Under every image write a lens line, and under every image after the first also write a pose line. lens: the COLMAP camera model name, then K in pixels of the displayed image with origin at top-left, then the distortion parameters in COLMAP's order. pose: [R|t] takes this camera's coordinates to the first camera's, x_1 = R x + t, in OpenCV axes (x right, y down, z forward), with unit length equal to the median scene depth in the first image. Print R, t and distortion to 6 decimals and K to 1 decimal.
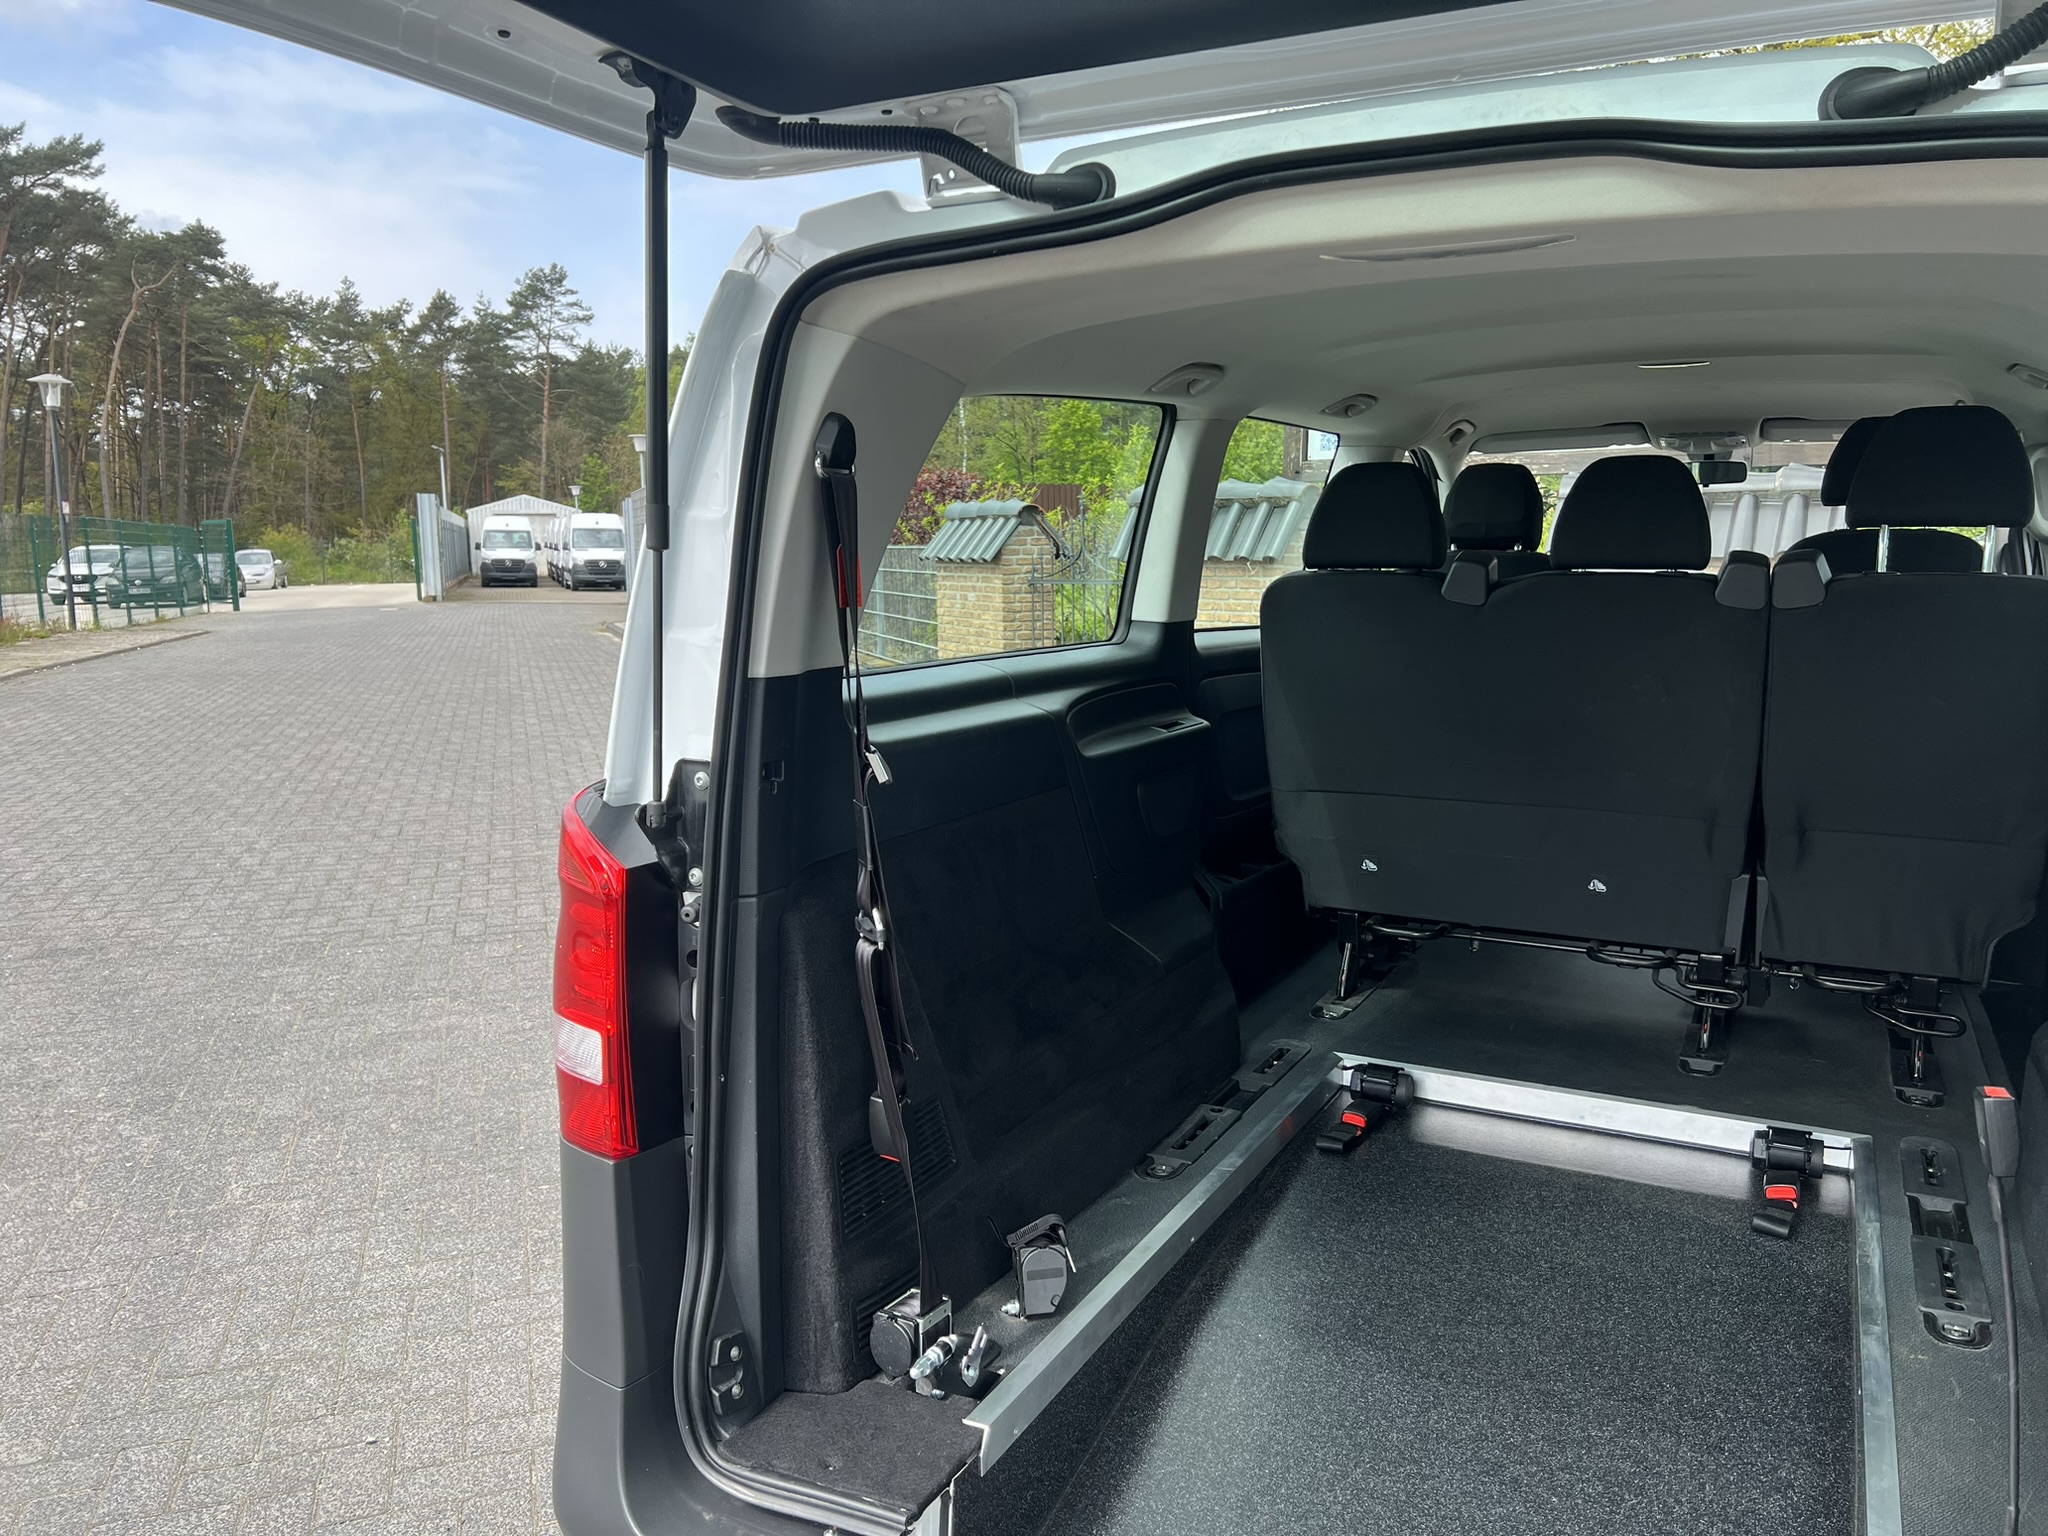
lens RADIAL K [[1537.6, 0, 1026.5], [0, 1537.6, 791.1], [0, 0, 1]] dist [0.044122, -0.055633]
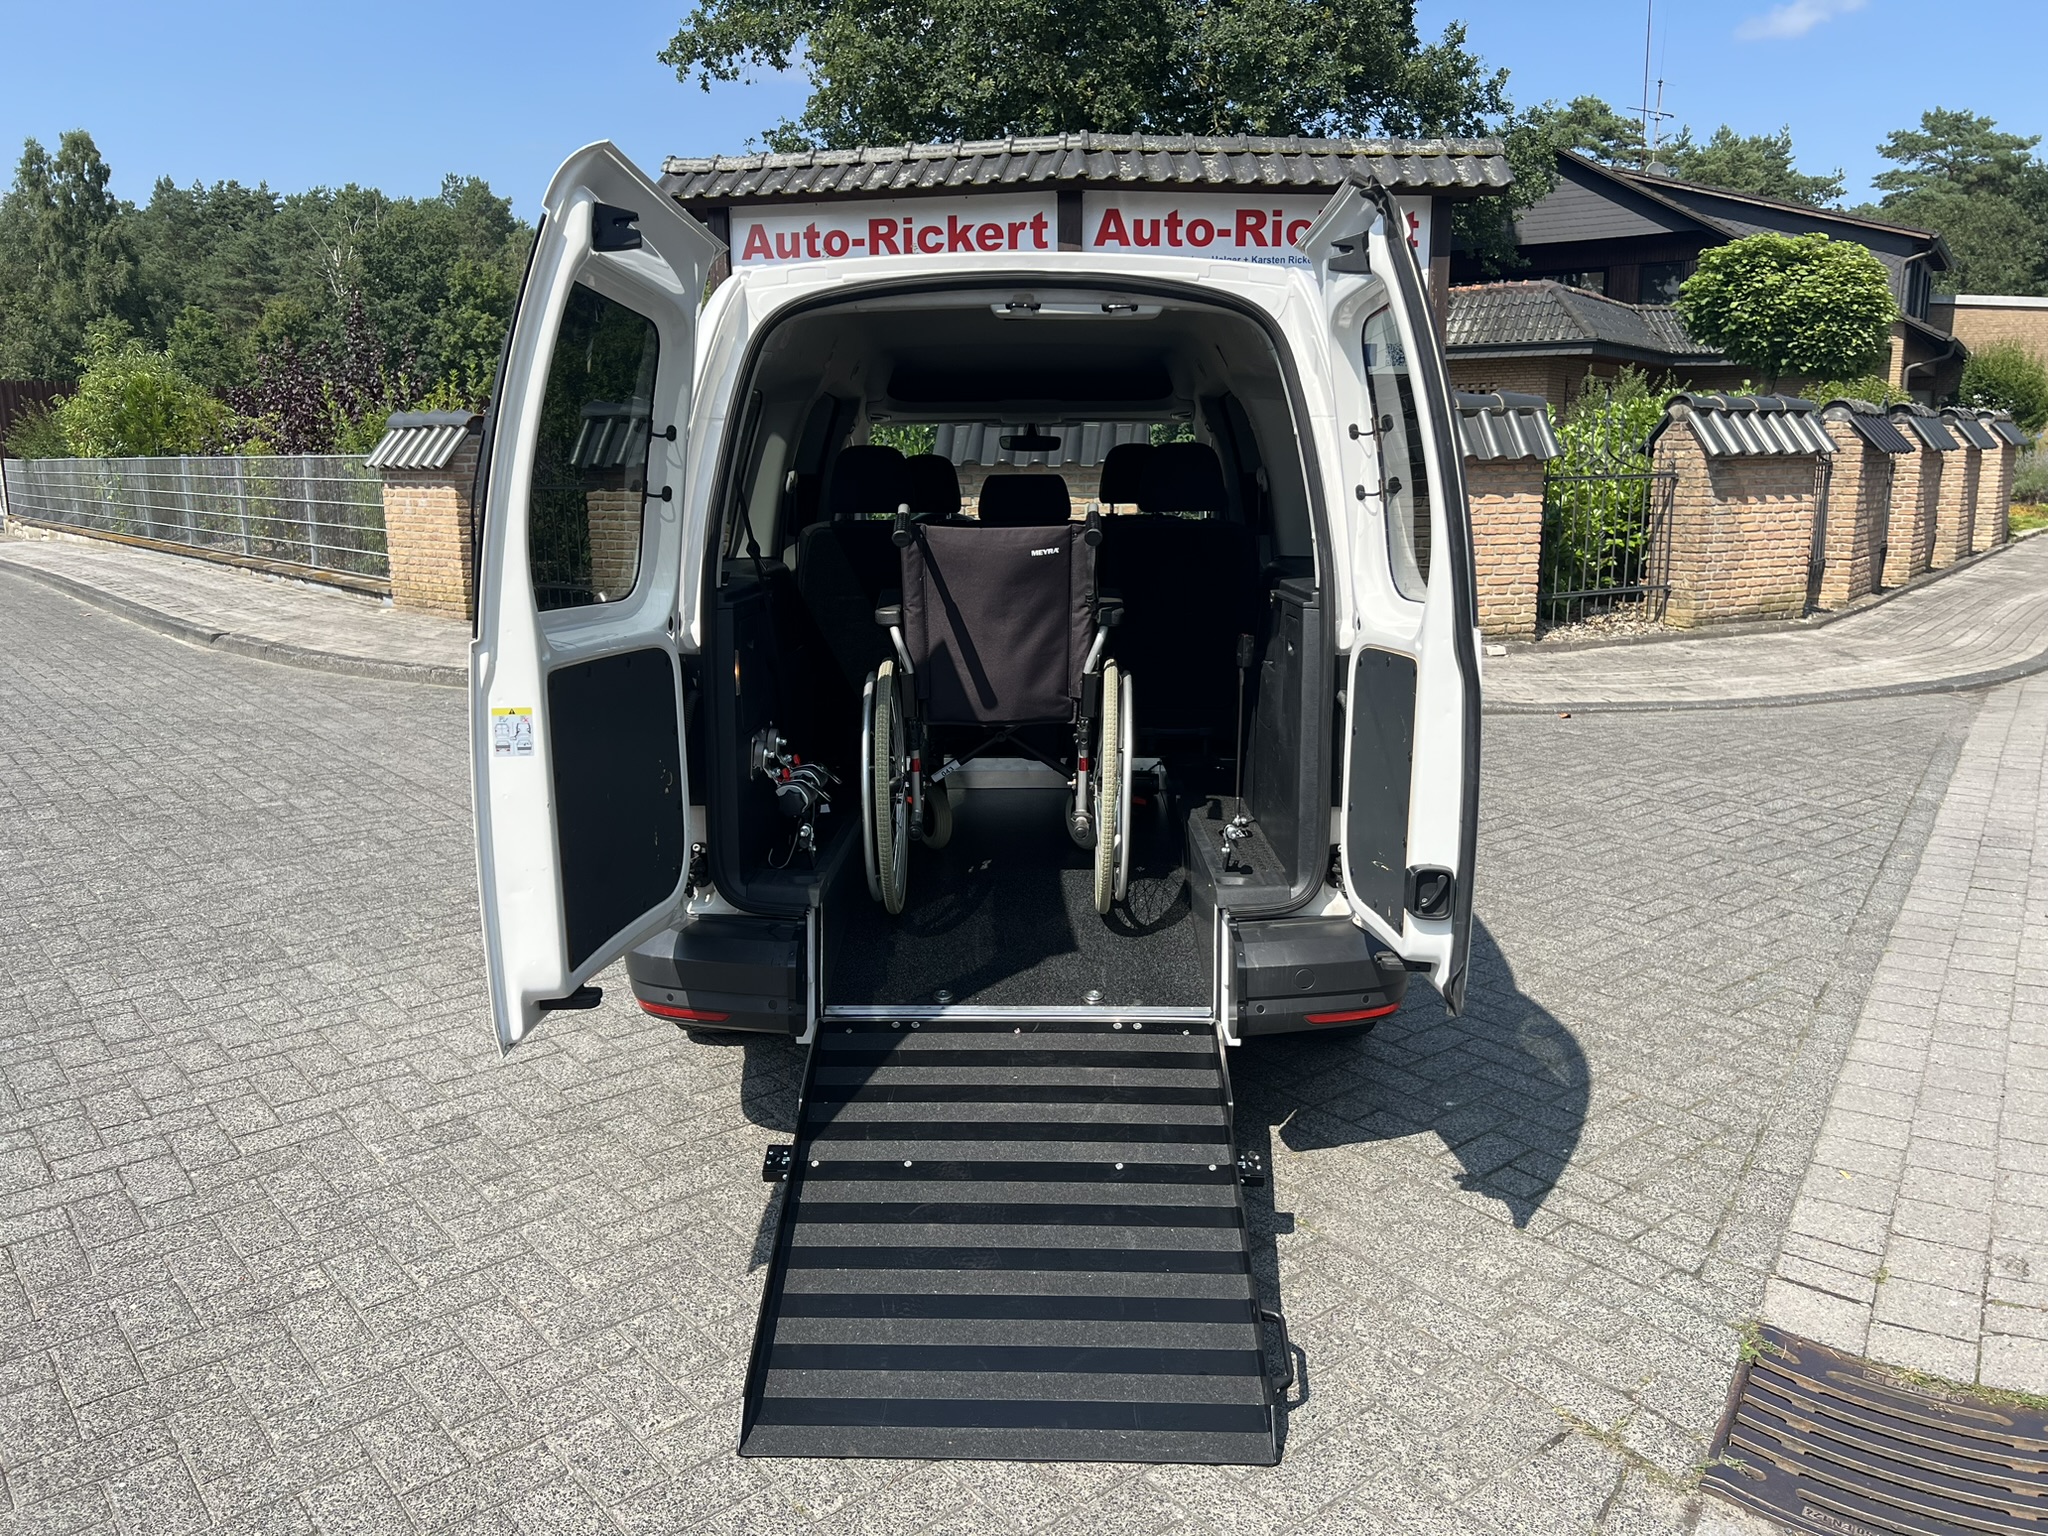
lens RADIAL K [[1537.6, 0, 1022.2], [0, 1537.6, 757.3], [0, 0, 1]] dist [0.044122, -0.055633]
pose [[0.933751, -0.067534, 0.351495, -0.034774], [0.056710, 0.997548, 0.041010, 0.026271], [-0.353403, -0.018360, 0.935291, -0.136102]]
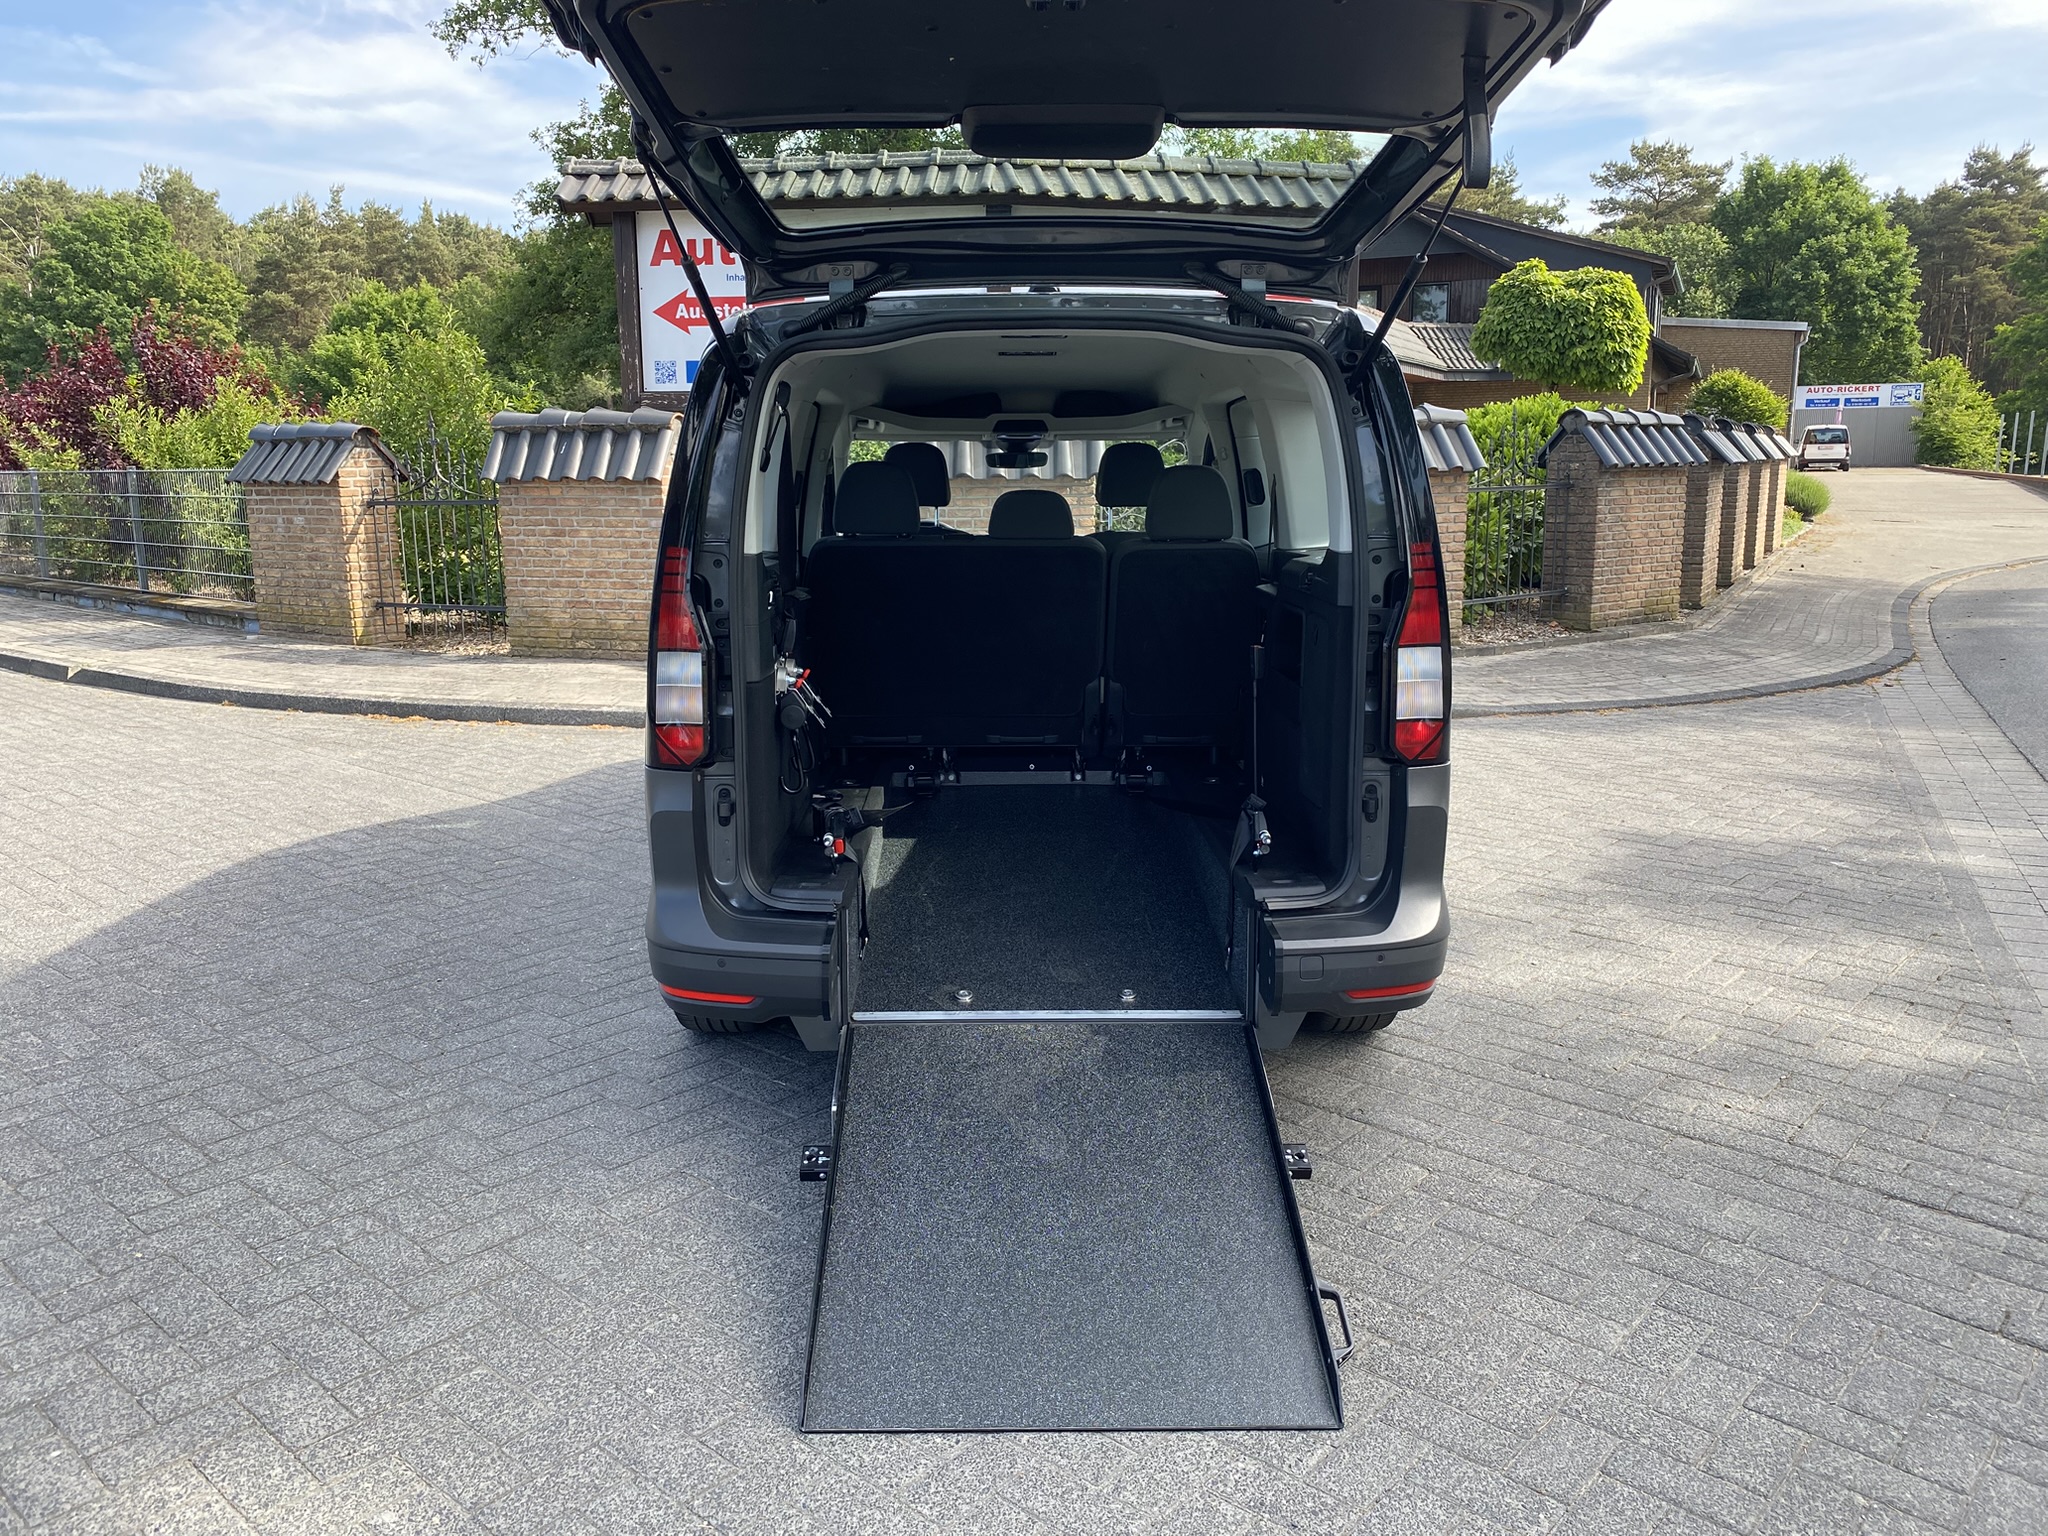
lens RADIAL K [[1558.9, 0, 1006.6], [0, 1558.9, 754.6], [0, 0, 1]] dist [0.017217, -0.023131]
pose [[0.868681, -0.090673, 0.487004, -0.136167], [0.080778, 0.995875, 0.041332, 0.017167], [-0.488742, 0.003435, 0.872421, -0.088508]]
